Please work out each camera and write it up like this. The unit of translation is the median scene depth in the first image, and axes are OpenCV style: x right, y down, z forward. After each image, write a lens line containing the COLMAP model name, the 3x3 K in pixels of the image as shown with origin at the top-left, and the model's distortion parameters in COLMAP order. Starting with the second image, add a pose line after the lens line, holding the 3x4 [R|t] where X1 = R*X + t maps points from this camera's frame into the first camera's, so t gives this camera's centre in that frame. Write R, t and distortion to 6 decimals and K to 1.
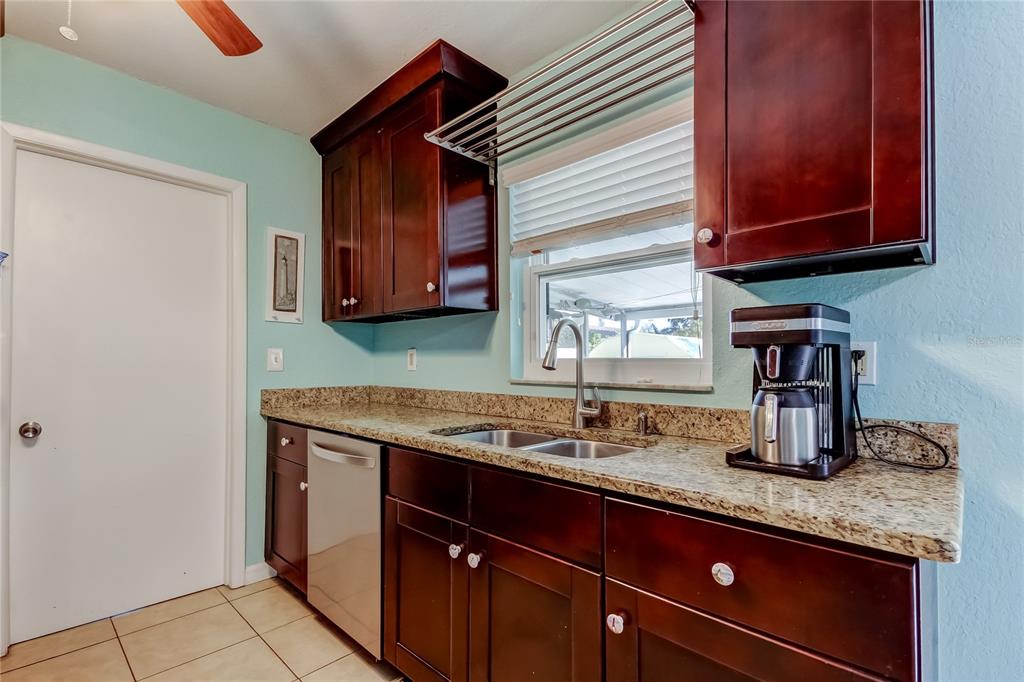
lens RADIAL K [[480.7, 0, 520.0], [0, 480.7, 352.0], [0, 0, 1]] dist [0.019800, -0.000630]
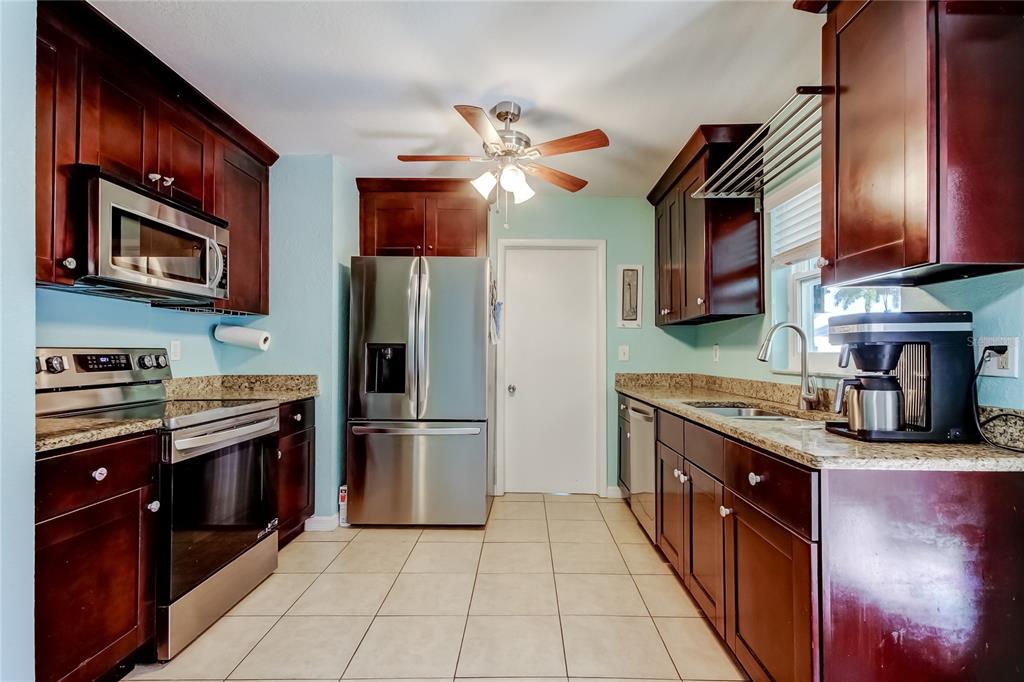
lens RADIAL K [[480.7, 0, 520.0], [0, 480.7, 352.0], [0, 0, 1]] dist [0.019800, -0.000630]
pose [[0.684078, -0.000606, -0.729409, 0.445333], [0.010271, 0.999909, 0.008802, -0.005647], [0.729337, -0.013513, 0.684021, -0.308315]]
